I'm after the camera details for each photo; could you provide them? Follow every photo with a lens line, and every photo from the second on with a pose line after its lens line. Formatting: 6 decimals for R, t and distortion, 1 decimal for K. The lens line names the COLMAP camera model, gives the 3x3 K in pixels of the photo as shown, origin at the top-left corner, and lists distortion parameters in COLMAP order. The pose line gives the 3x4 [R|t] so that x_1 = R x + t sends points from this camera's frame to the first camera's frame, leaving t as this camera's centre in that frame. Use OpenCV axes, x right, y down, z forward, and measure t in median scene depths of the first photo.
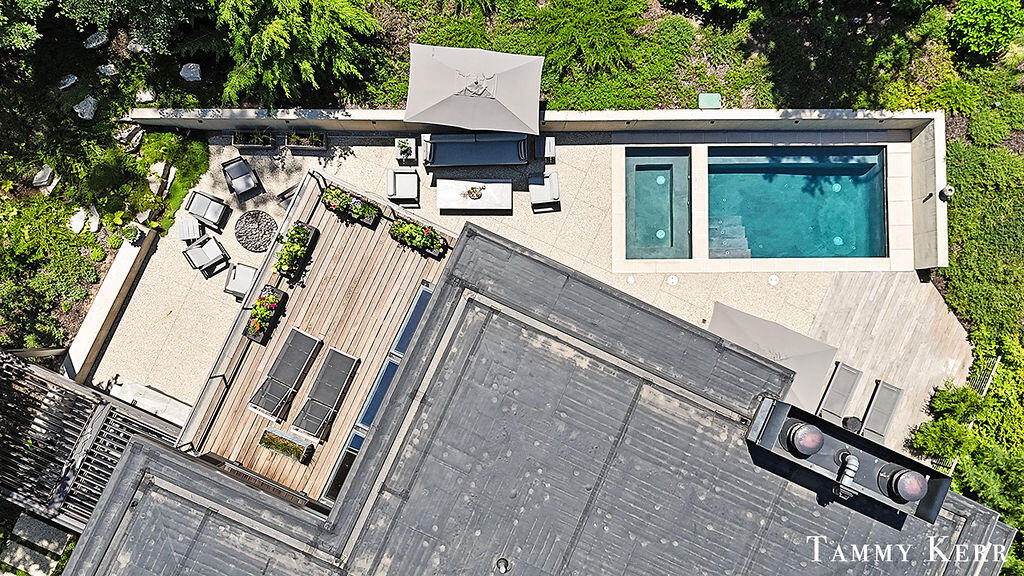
lens RADIAL K [[768.0, 0, 512.0], [0, 768.0, 288.0], [0, 0, 1]] dist [0.039204, -0.005451]
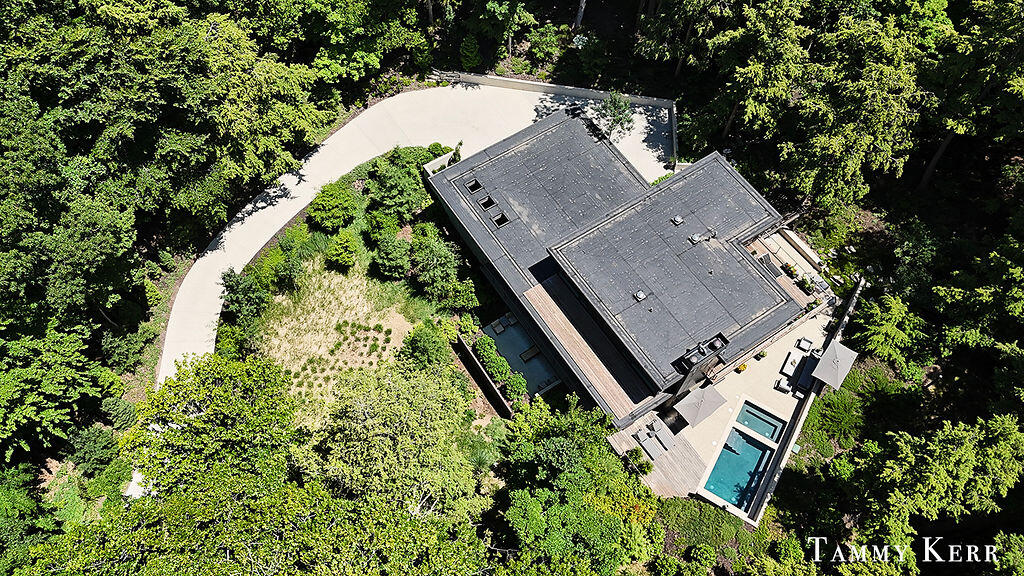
lens RADIAL K [[768.0, 0, 512.0], [0, 768.0, 288.0], [0, 0, 1]] dist [0.039204, -0.005451]
pose [[-0.517301, 0.739292, -0.431099, 1.620984], [-0.855788, -0.443865, 0.265725, 0.132444], [0.005098, 0.506390, 0.862290, -1.652348]]
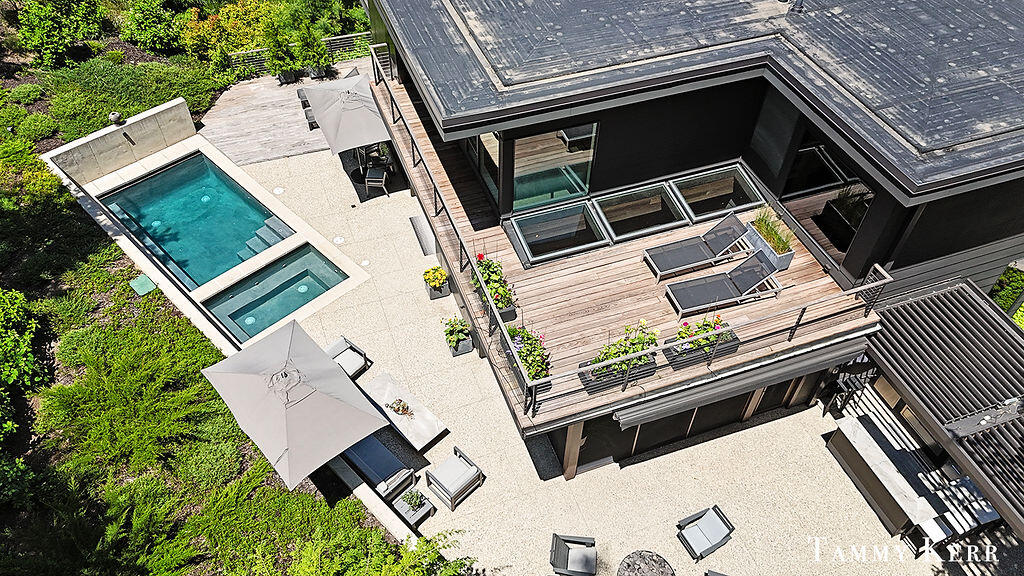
lens RADIAL K [[730.7, 0, 512.0], [0, 730.7, 288.0], [0, 0, 1]] dist [0.027057, -0.001744]
pose [[-0.709395, -0.557757, 0.430889, -0.436450], [0.701108, -0.495852, 0.512423, -0.417070], [-0.072150, 0.665611, 0.742803, 0.399002]]
